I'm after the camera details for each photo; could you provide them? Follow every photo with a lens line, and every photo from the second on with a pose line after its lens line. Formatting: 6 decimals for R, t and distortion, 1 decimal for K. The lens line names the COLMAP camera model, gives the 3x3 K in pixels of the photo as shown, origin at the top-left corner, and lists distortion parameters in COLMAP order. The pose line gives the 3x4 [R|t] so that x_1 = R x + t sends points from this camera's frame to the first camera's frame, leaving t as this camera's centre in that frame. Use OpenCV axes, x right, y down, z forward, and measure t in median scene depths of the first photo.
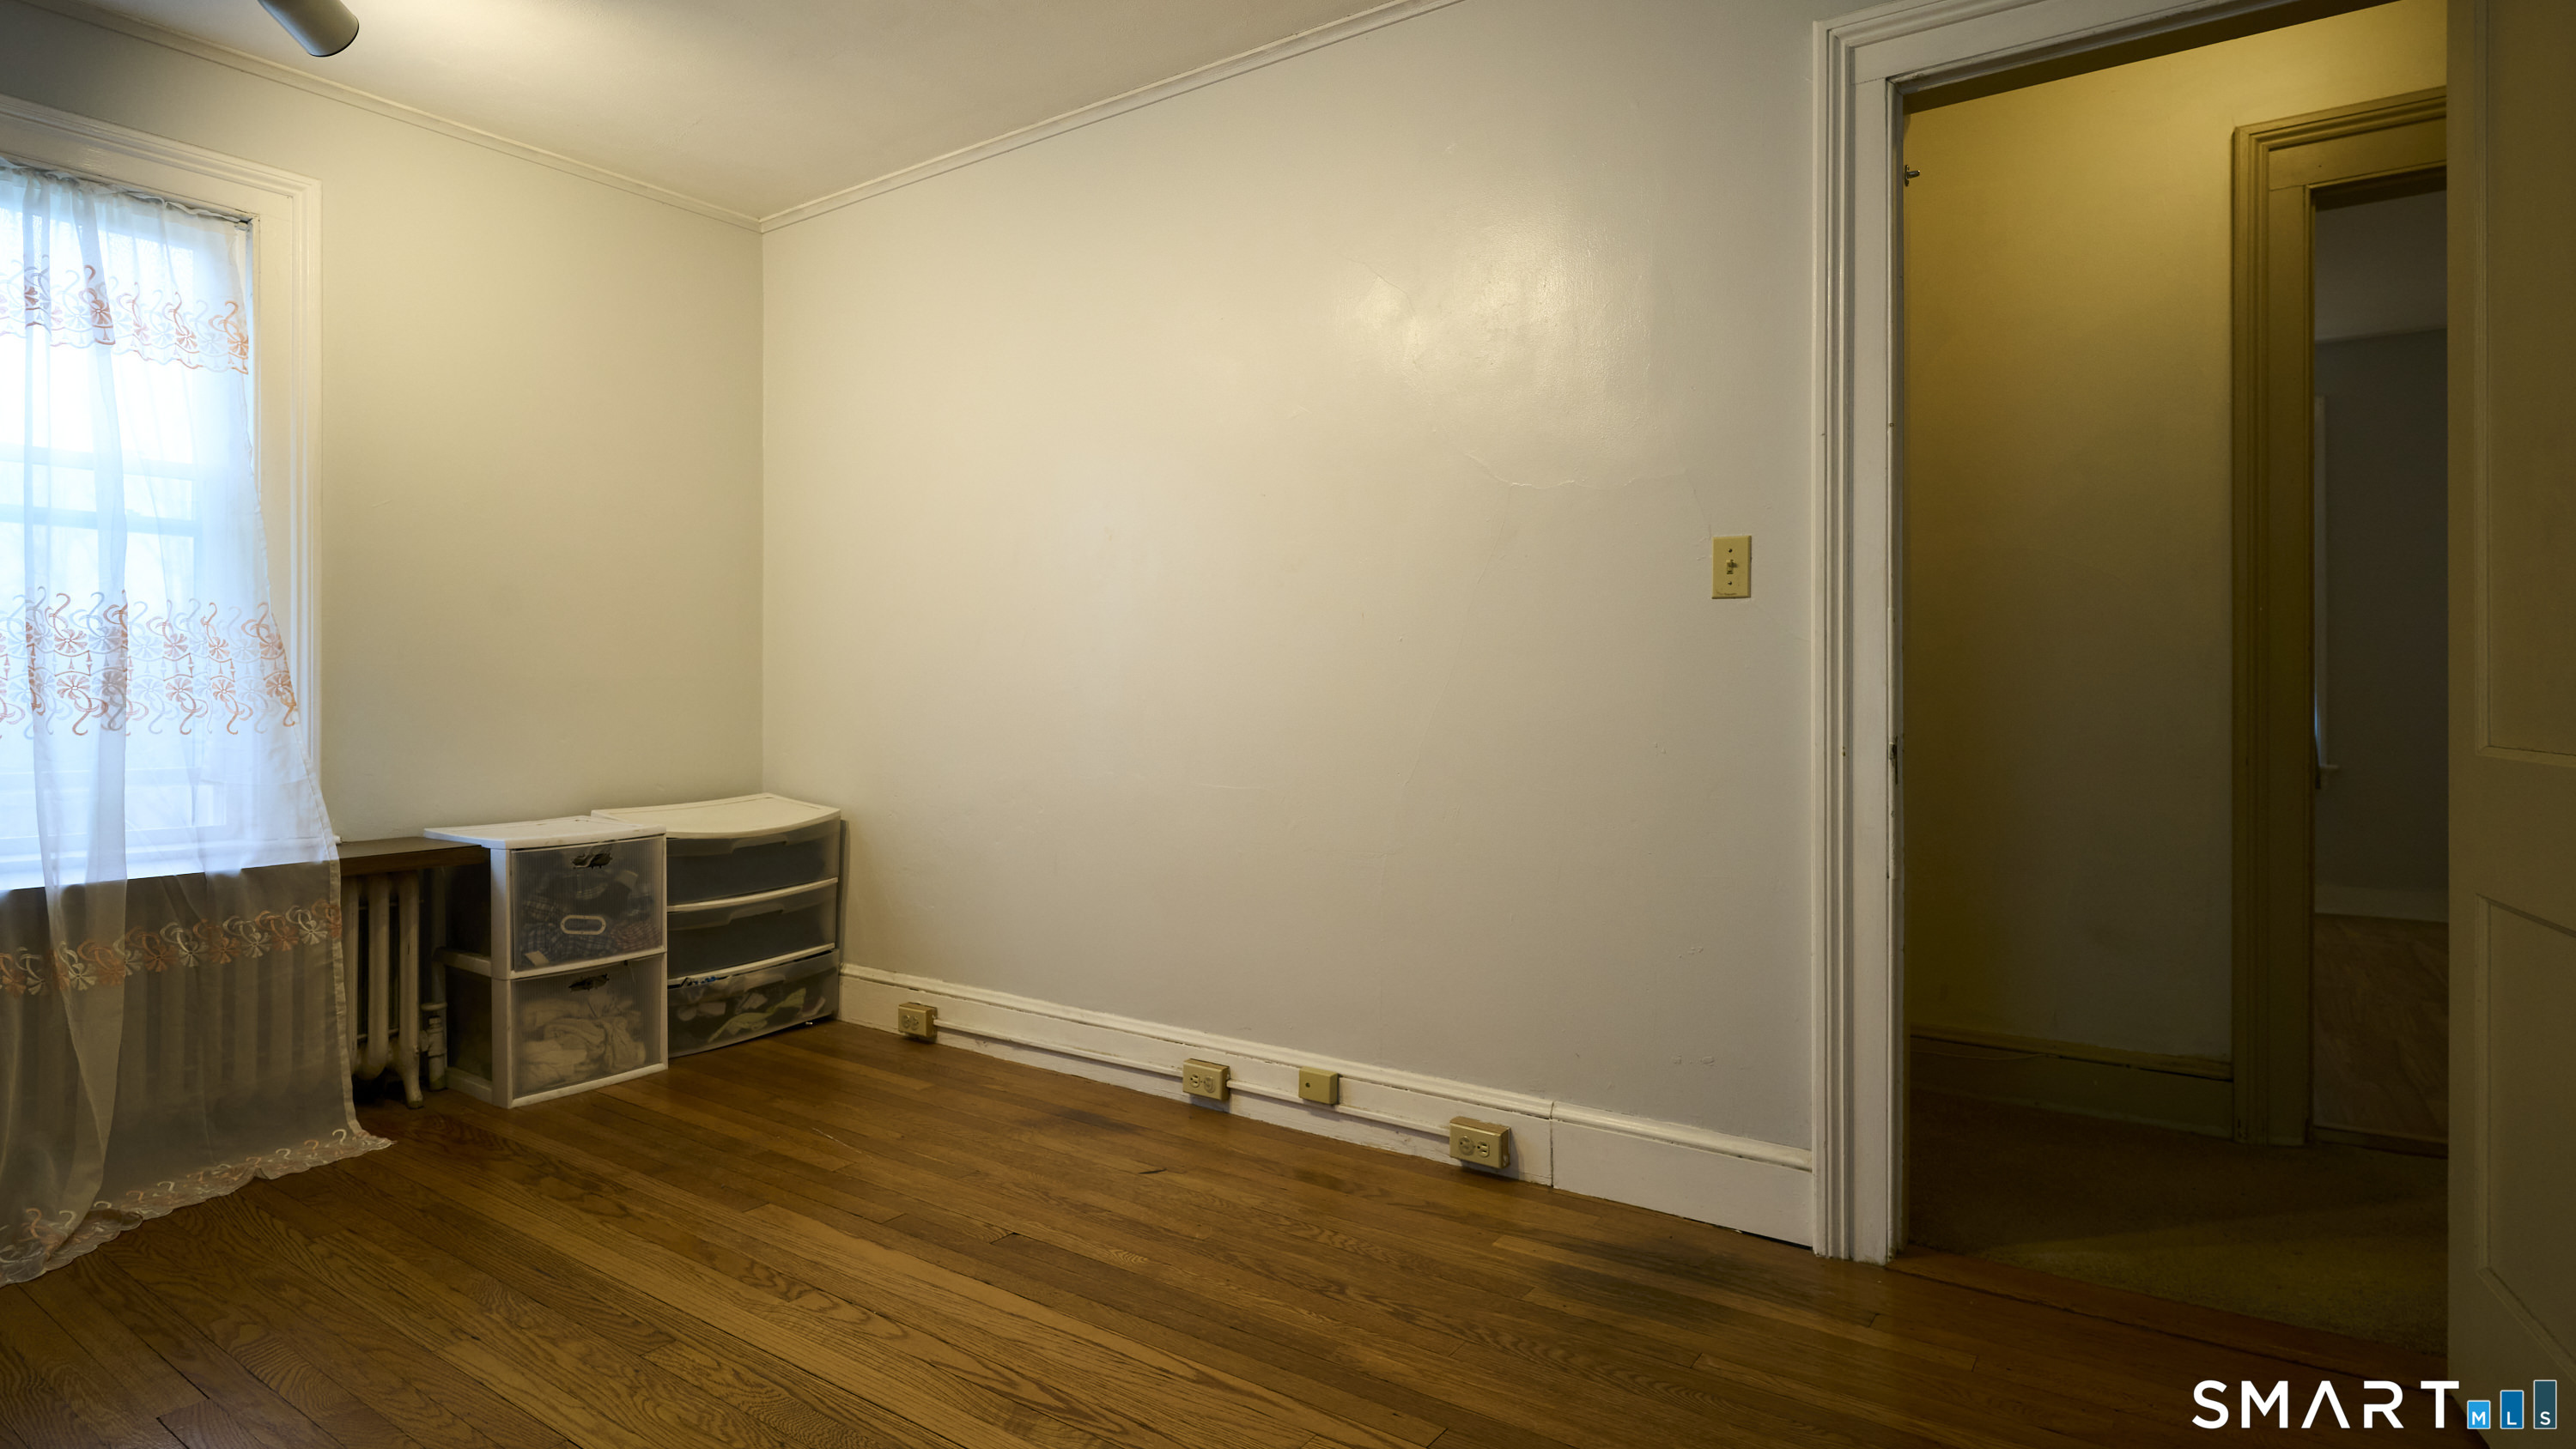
lens RADIAL K [[1302.7, 0, 1272.6], [0, 1302.7, 707.4], [0, 0, 1]] dist [-0.020197, -0.000511]
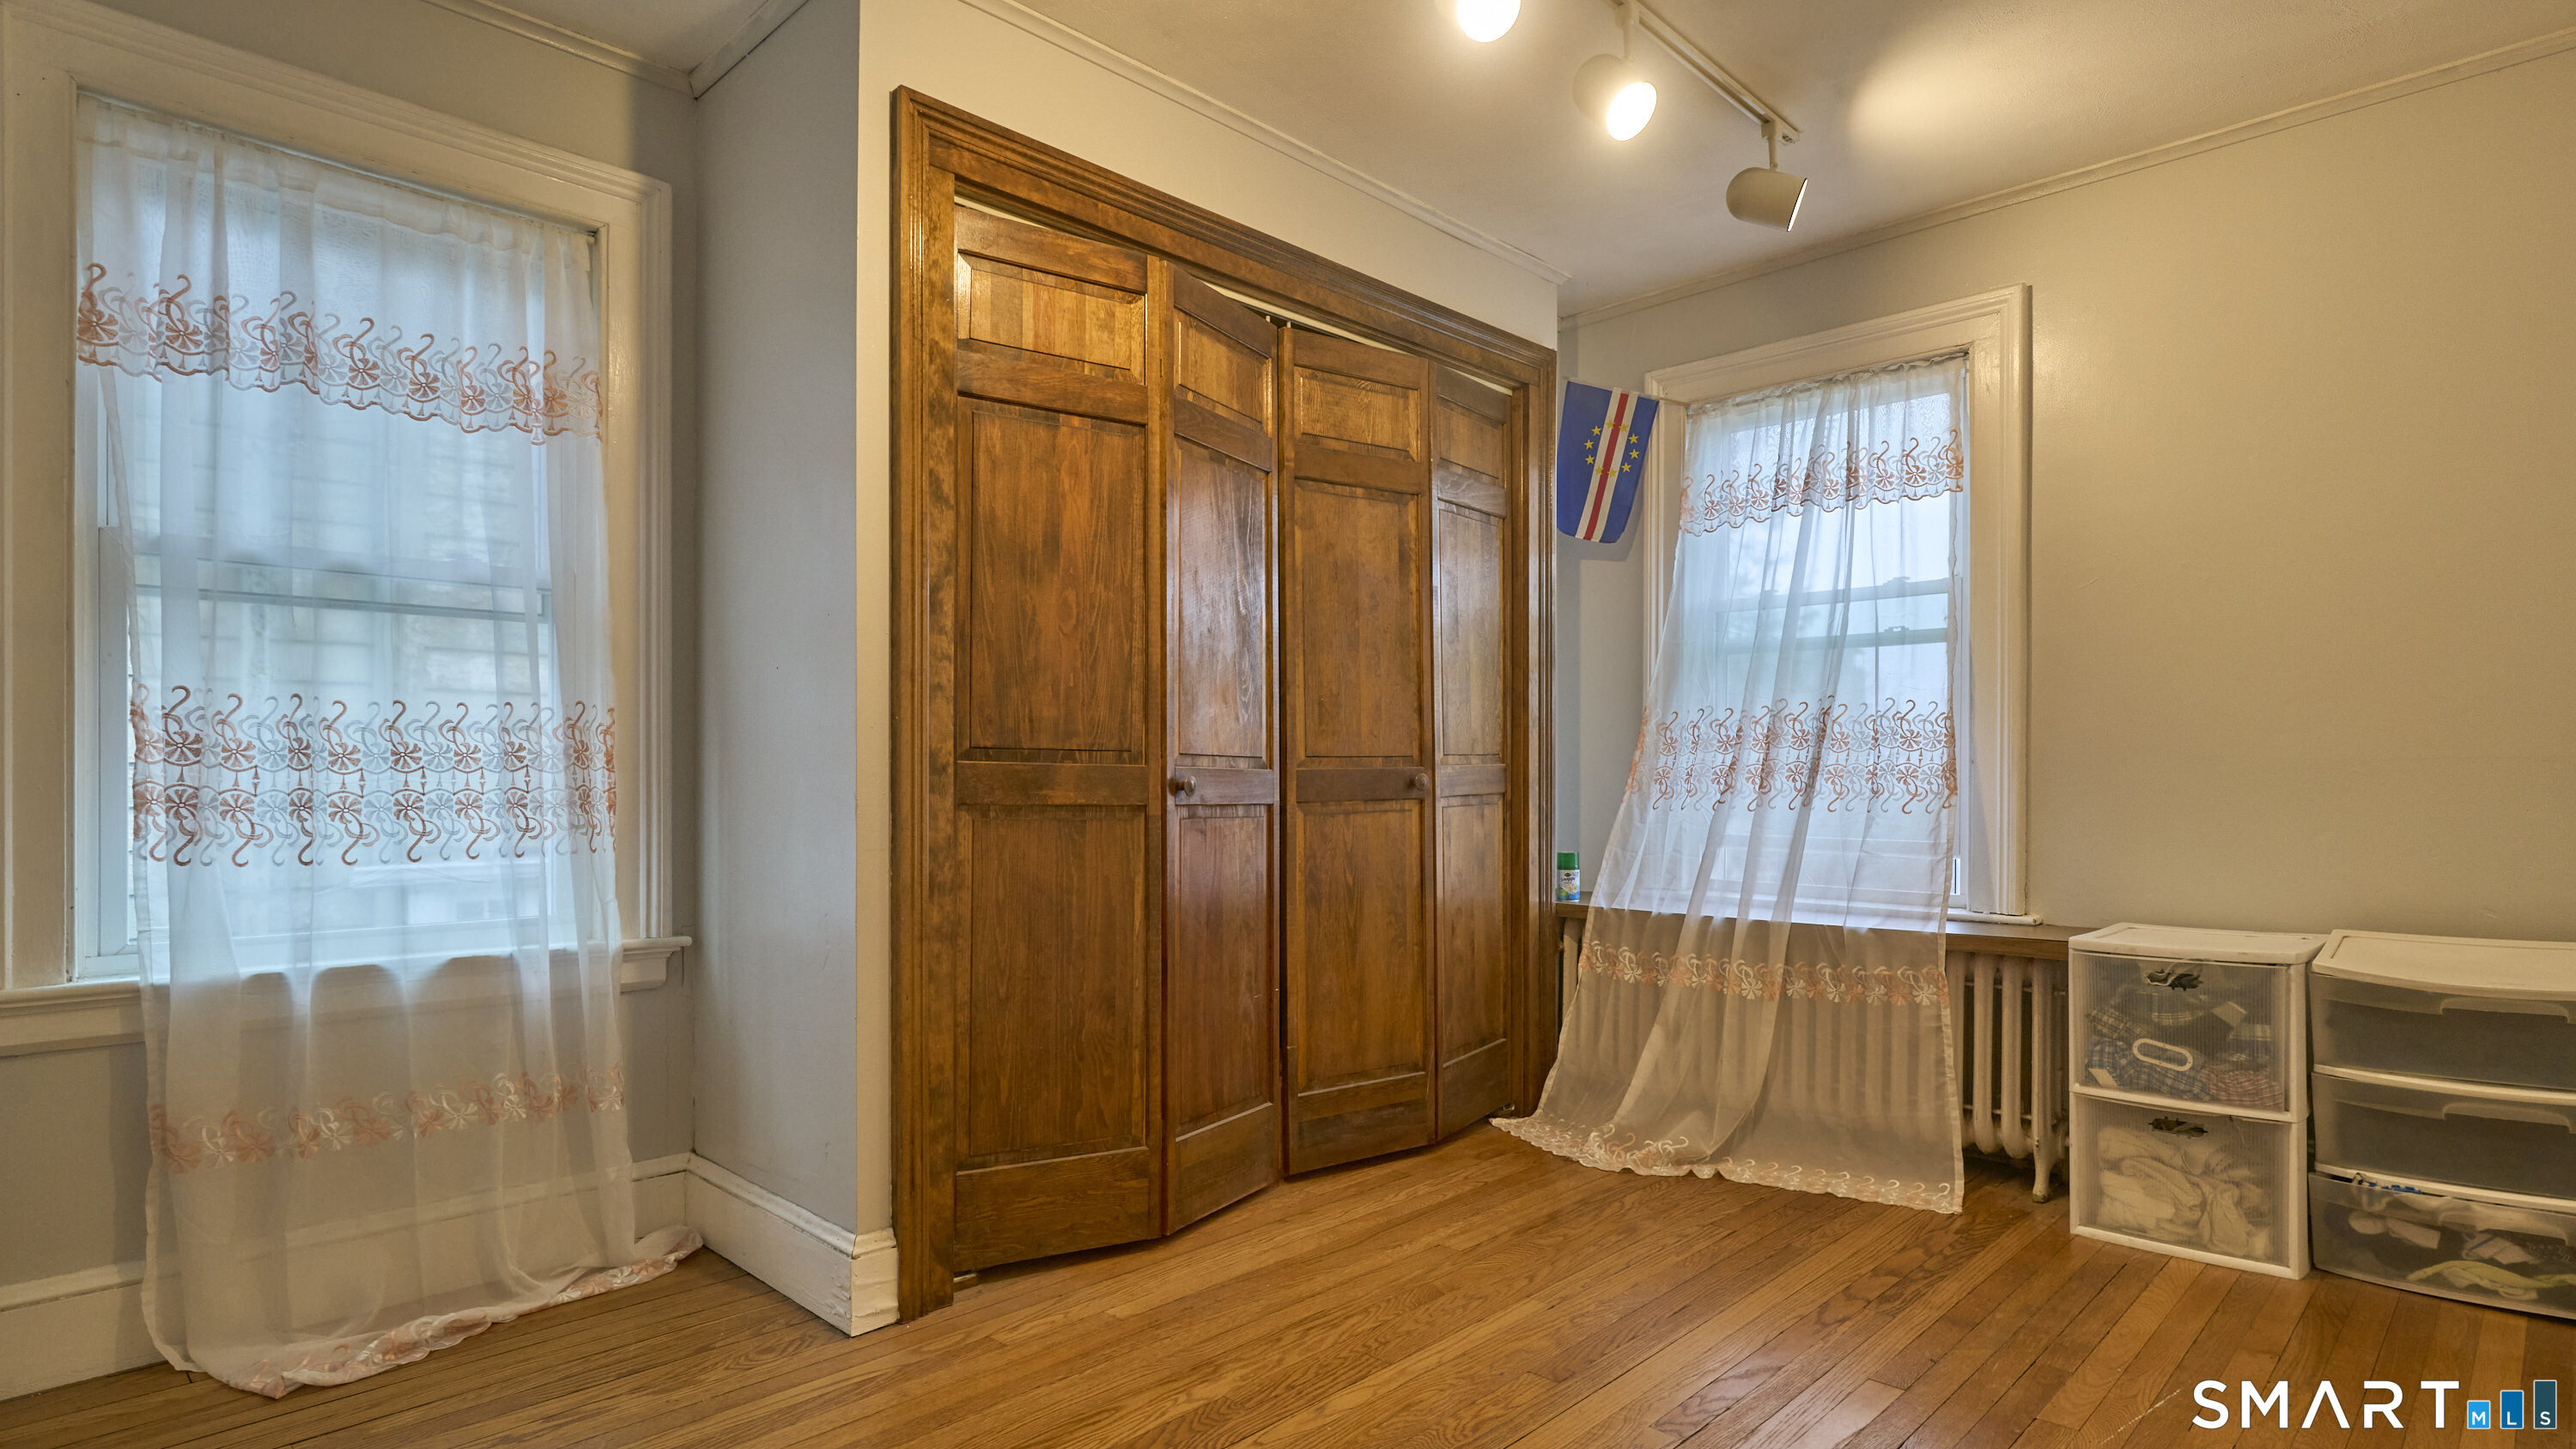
lens RADIAL K [[1323.2, 0, 1278.4], [0, 1323.2, 749.0], [0, 0, 1]] dist [-0.003309, -0.001297]
pose [[-0.162966, -0.015859, -0.986504, 0.423670], [-0.008808, 0.999854, -0.014619, -0.013058], [0.986592, 0.006307, -0.163082, 0.590889]]
